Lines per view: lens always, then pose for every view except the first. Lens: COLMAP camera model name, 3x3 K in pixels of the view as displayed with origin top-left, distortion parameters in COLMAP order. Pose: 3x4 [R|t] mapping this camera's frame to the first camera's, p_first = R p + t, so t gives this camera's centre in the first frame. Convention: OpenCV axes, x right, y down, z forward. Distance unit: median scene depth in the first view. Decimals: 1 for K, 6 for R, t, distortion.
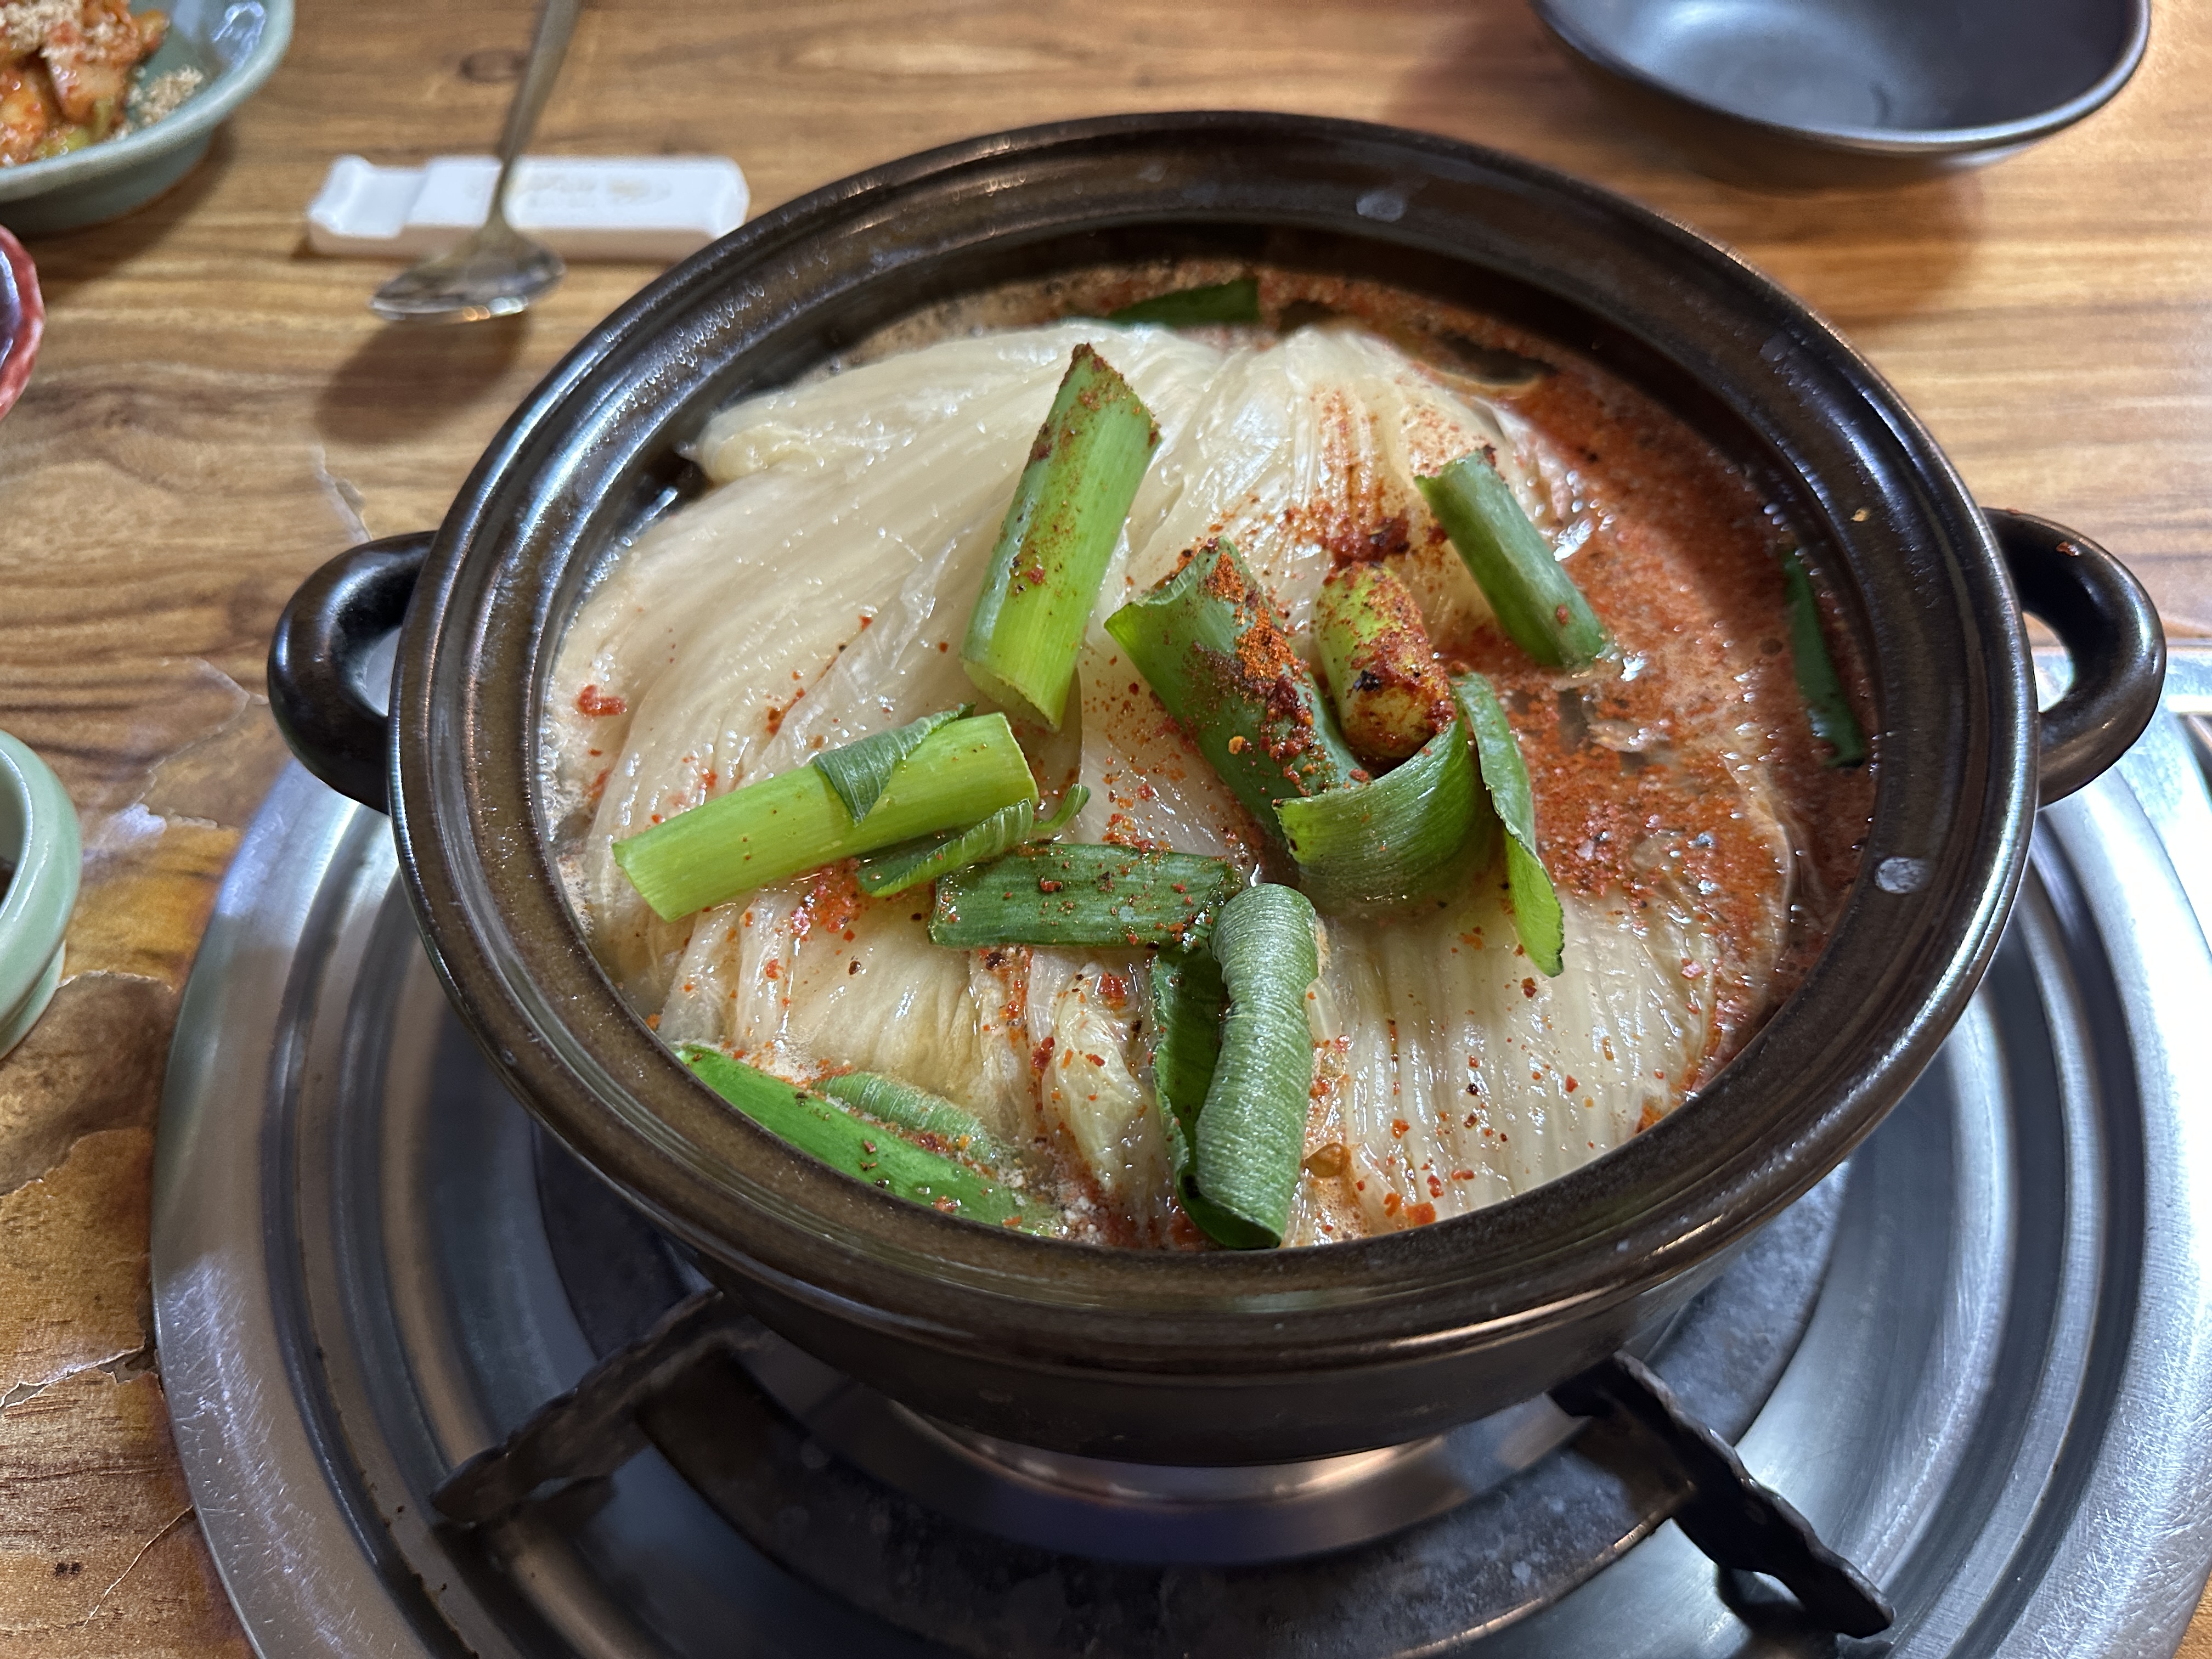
lens RADIAL K [[1592.1, 0, 1122.1], [0, 1592.1, 819.7], [0, 0, 1]] dist [-0.034776, 0.011344]
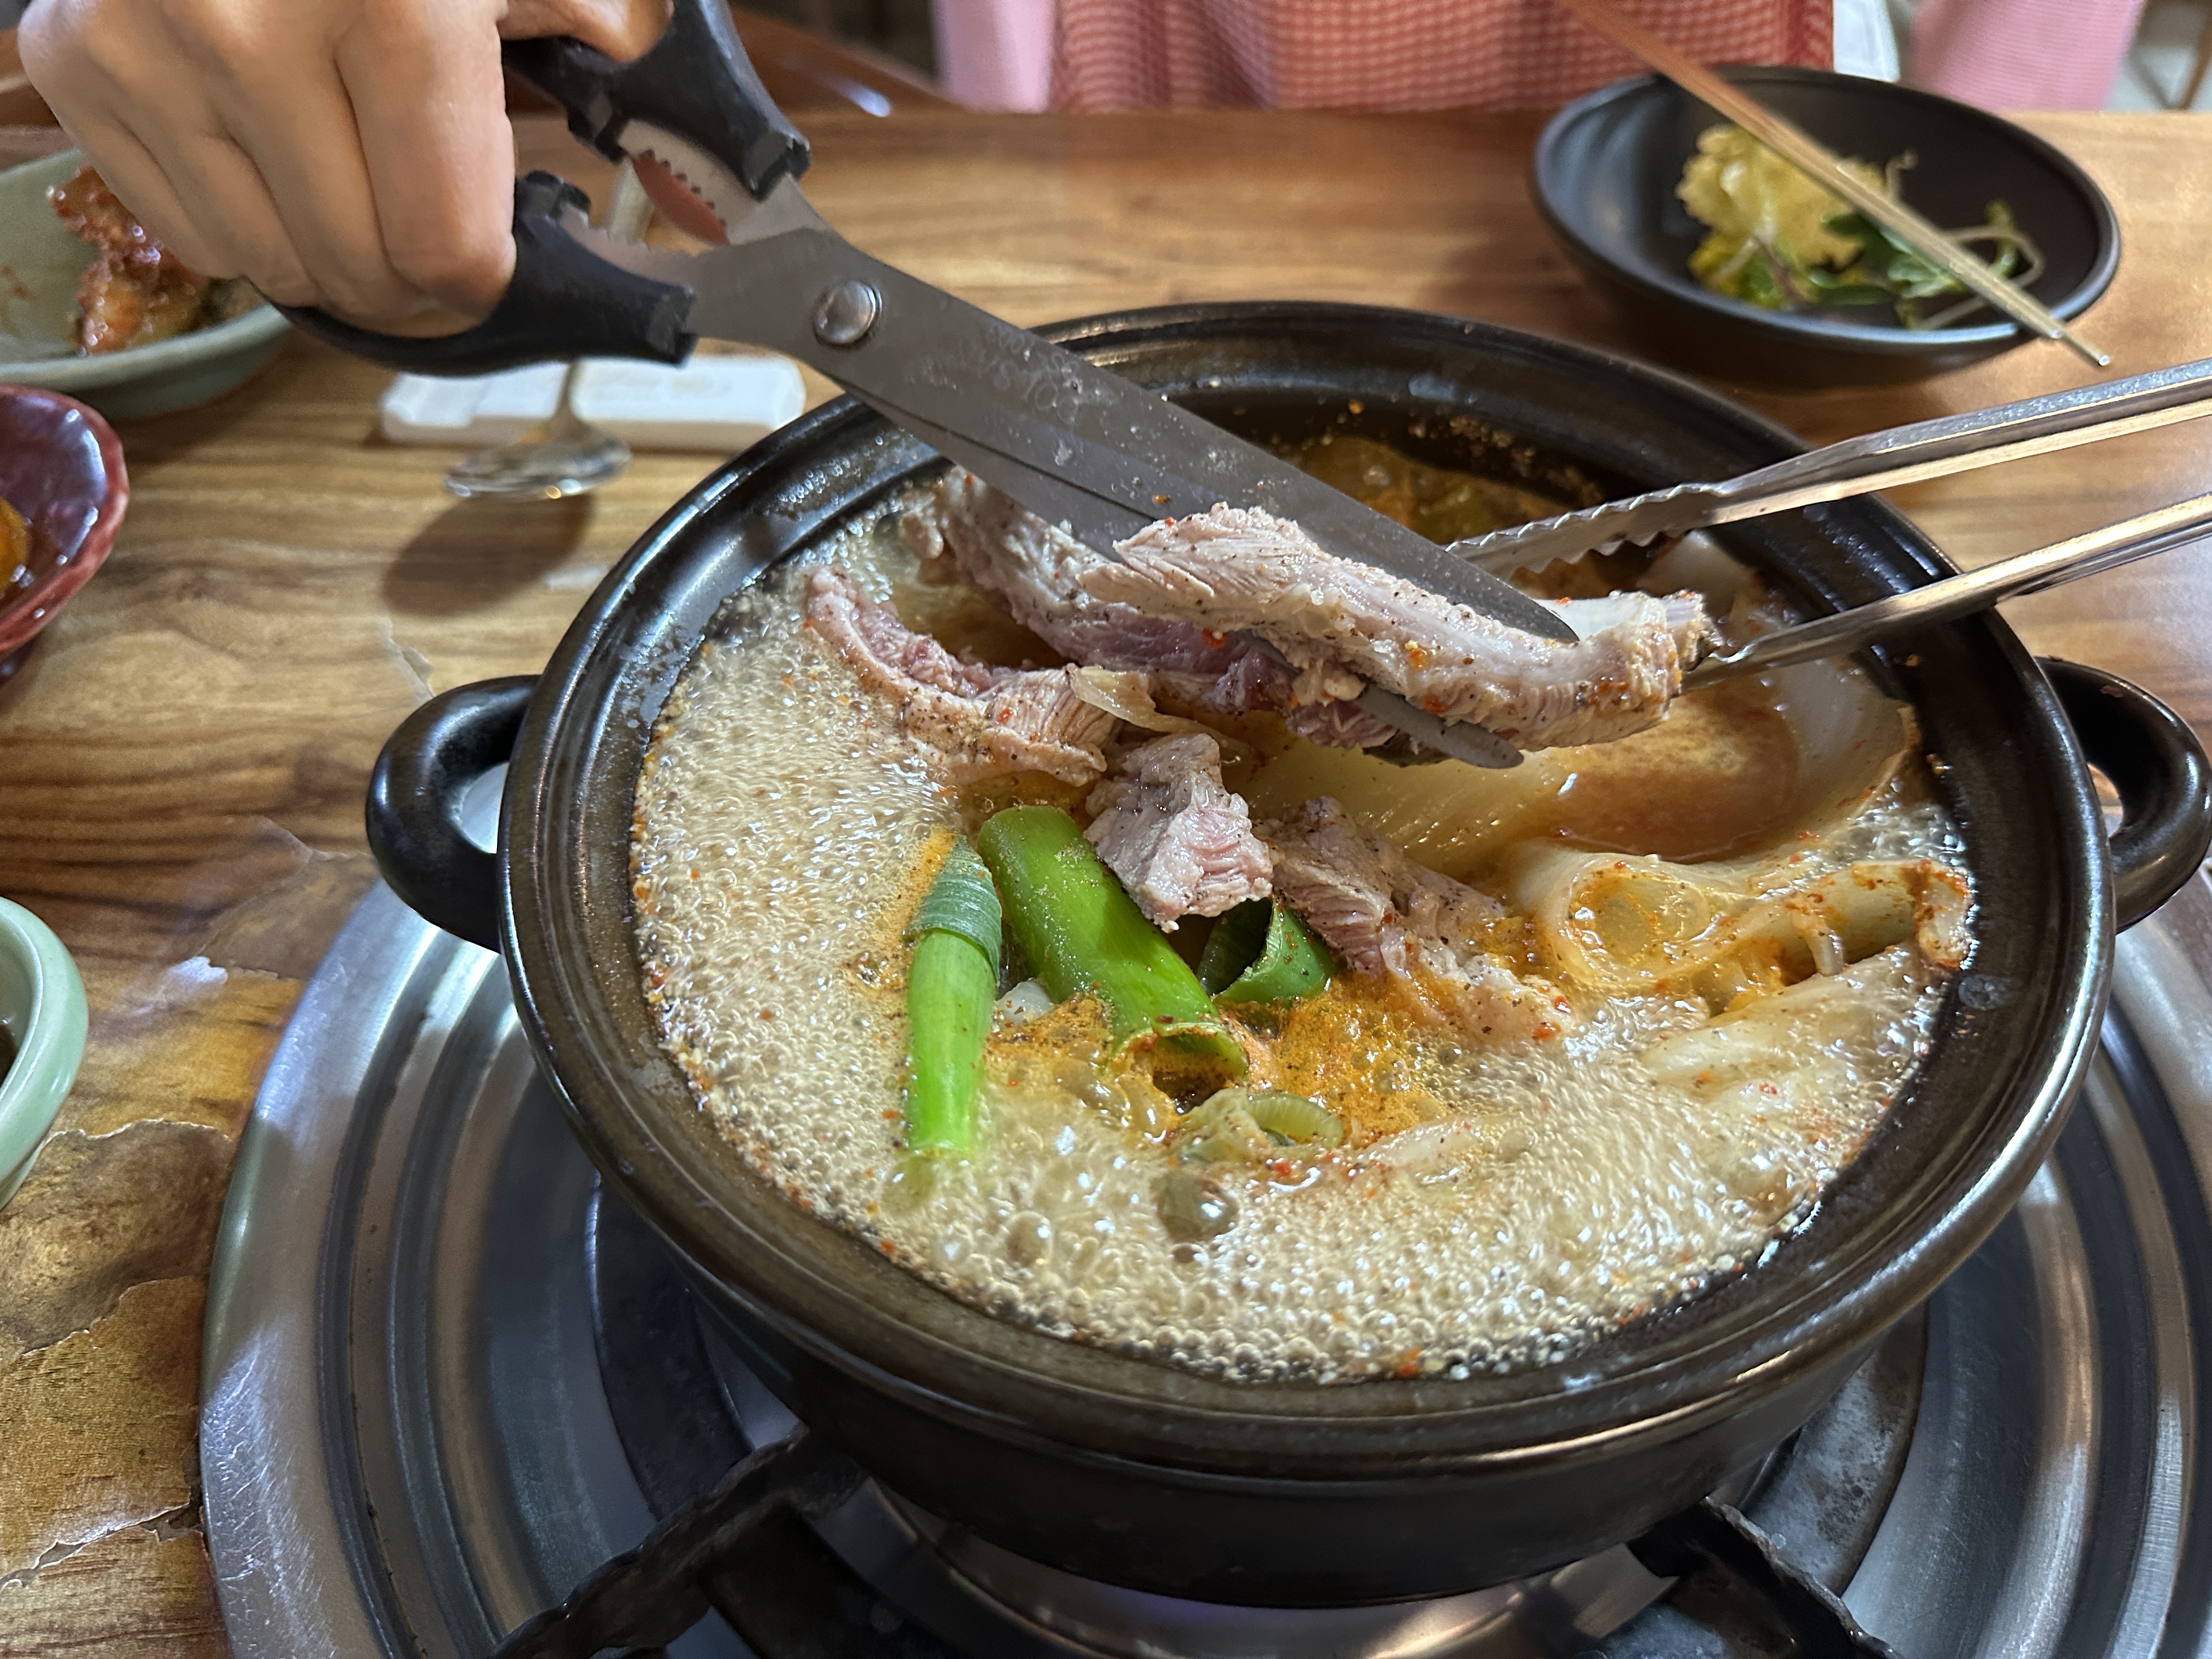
lens RADIAL K [[1592.1, 0, 1122.3], [0, 1592.1, 827.9], [0, 0, 1]] dist [-0.034776, 0.011344]
pose [[0.999919, 0.002801, 0.012413, -0.051156], [-0.001174, 0.991615, -0.129224, 0.039105], [-0.012671, 0.129199, 0.991538, -0.013449]]
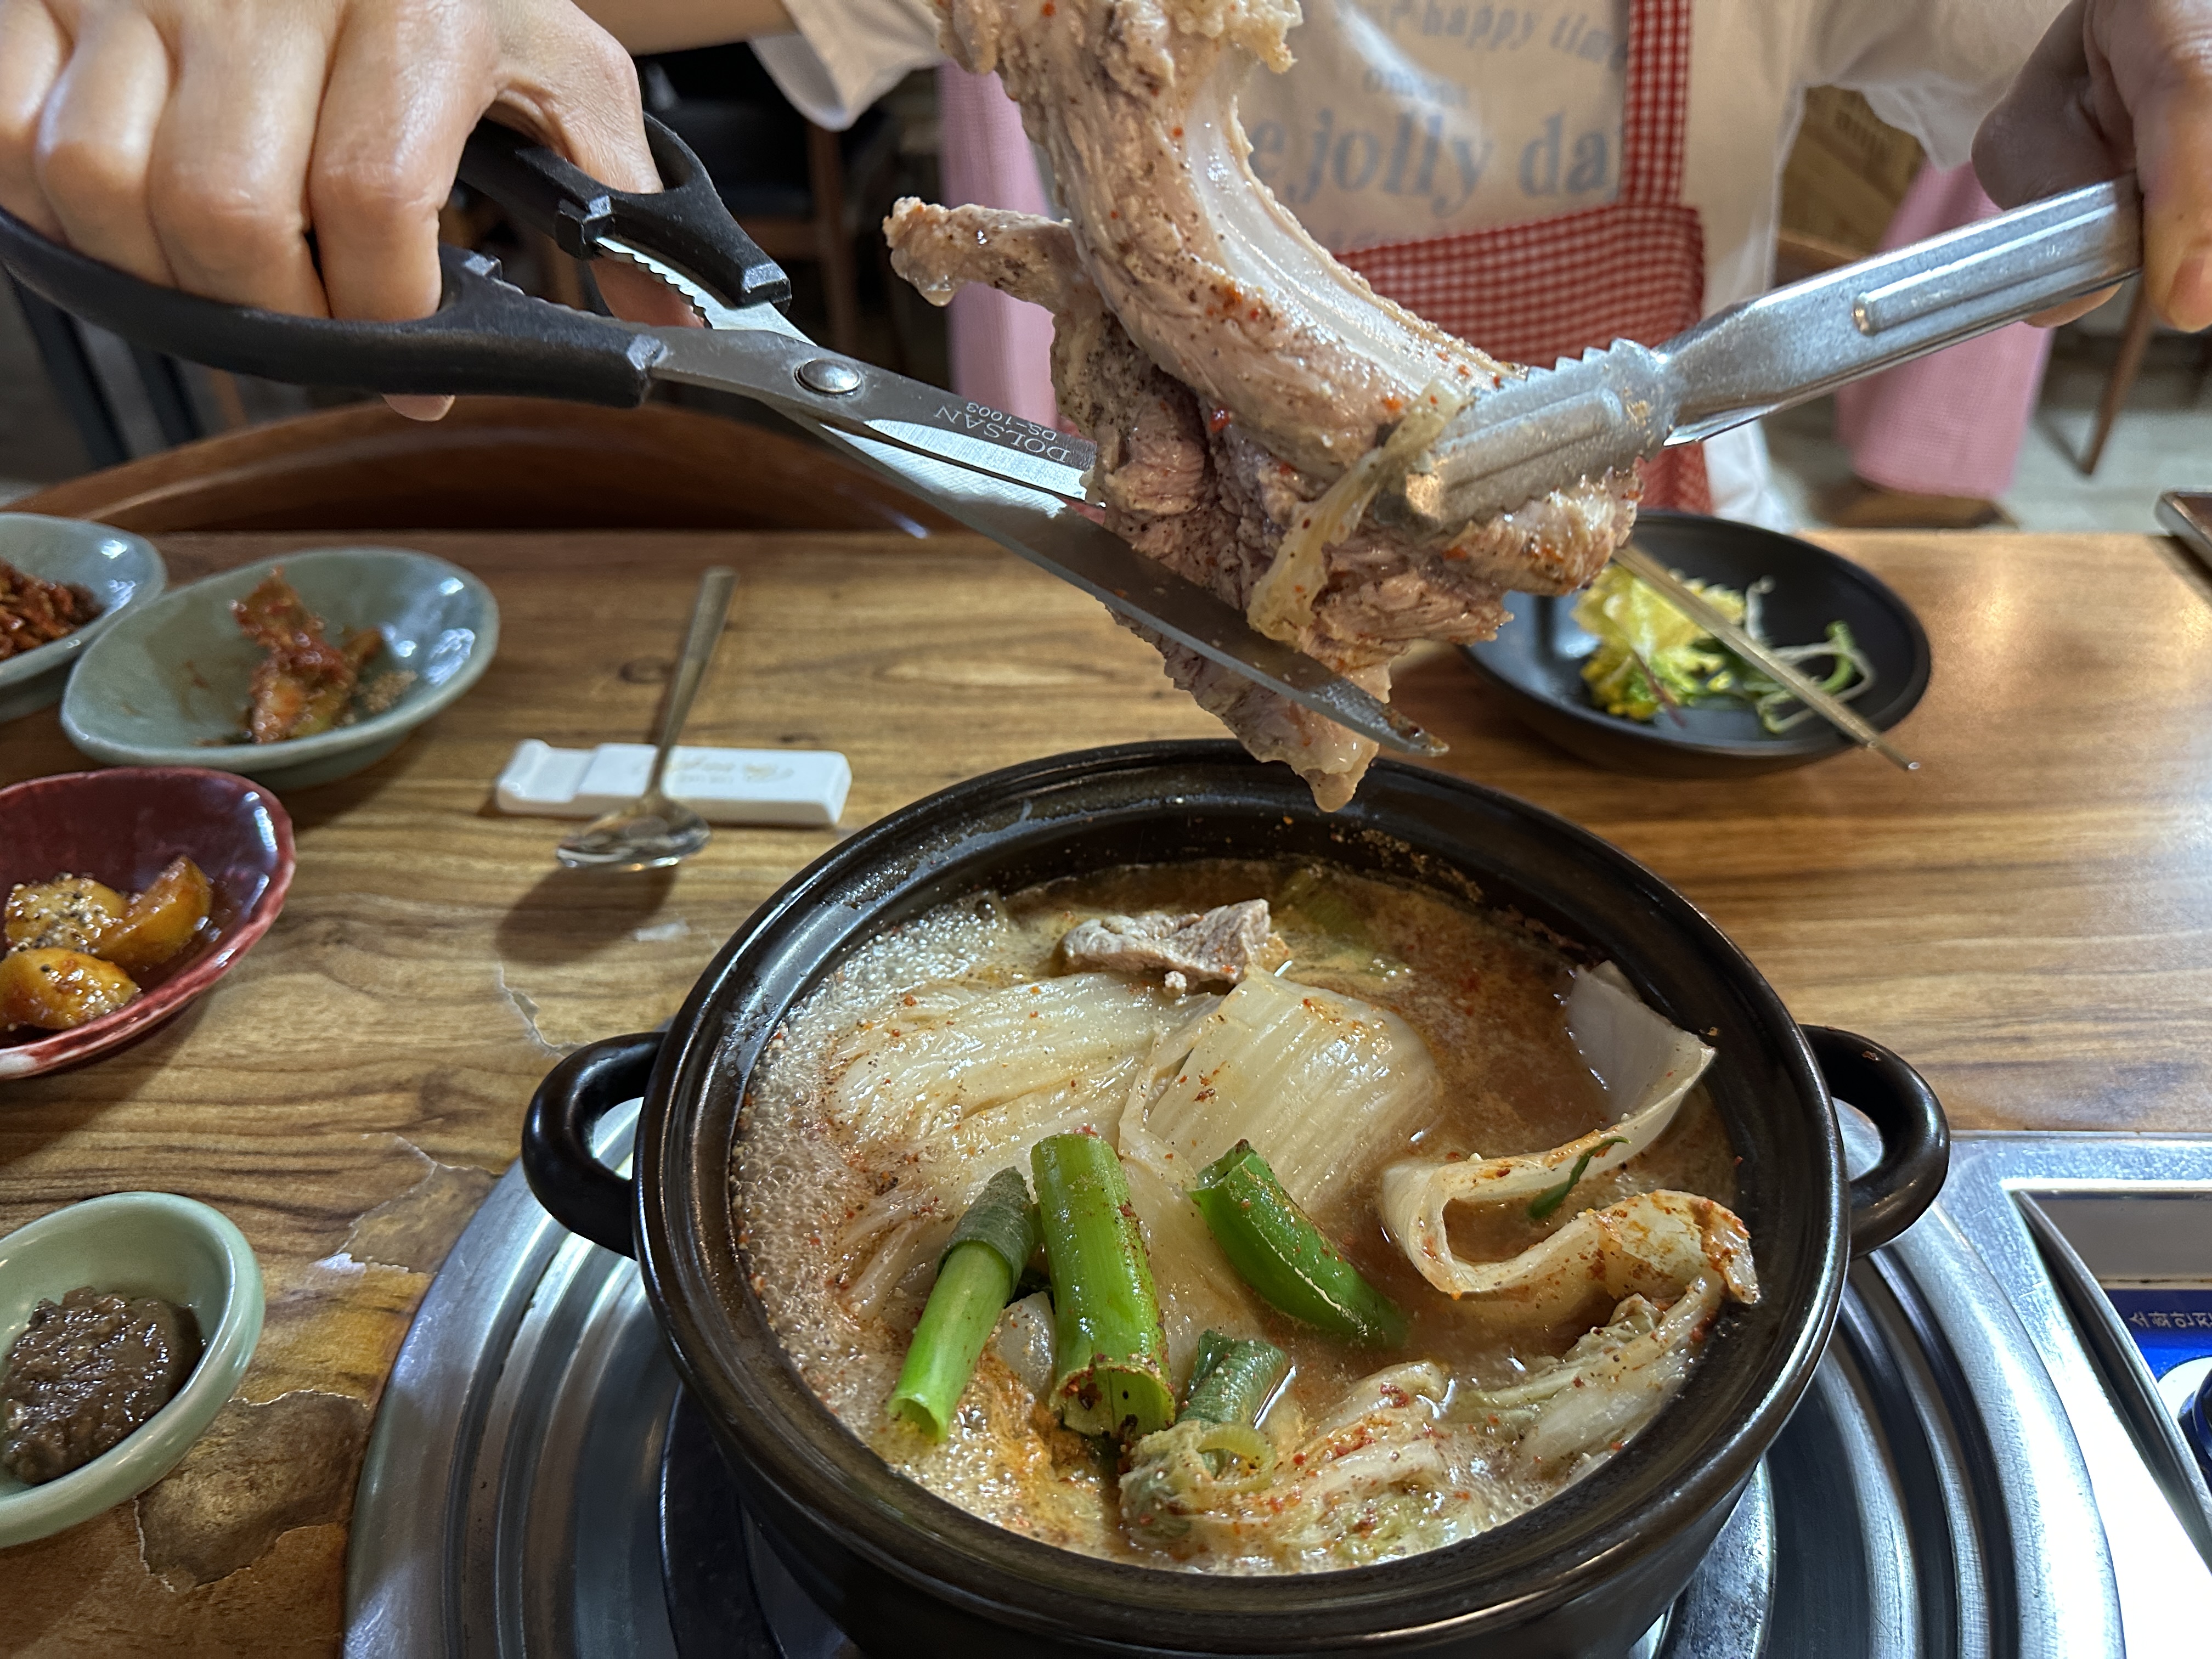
lens RADIAL K [[1592.1, 0, 1095.5], [0, 1592.1, 815.9], [0, 0, 1]] dist [-0.034776, 0.011344]
pose [[0.999948, 0.009252, -0.004348, -0.044294], [-0.010156, 0.947530, -0.319505, 0.055376], [0.001164, 0.319533, 0.947575, -0.264208]]
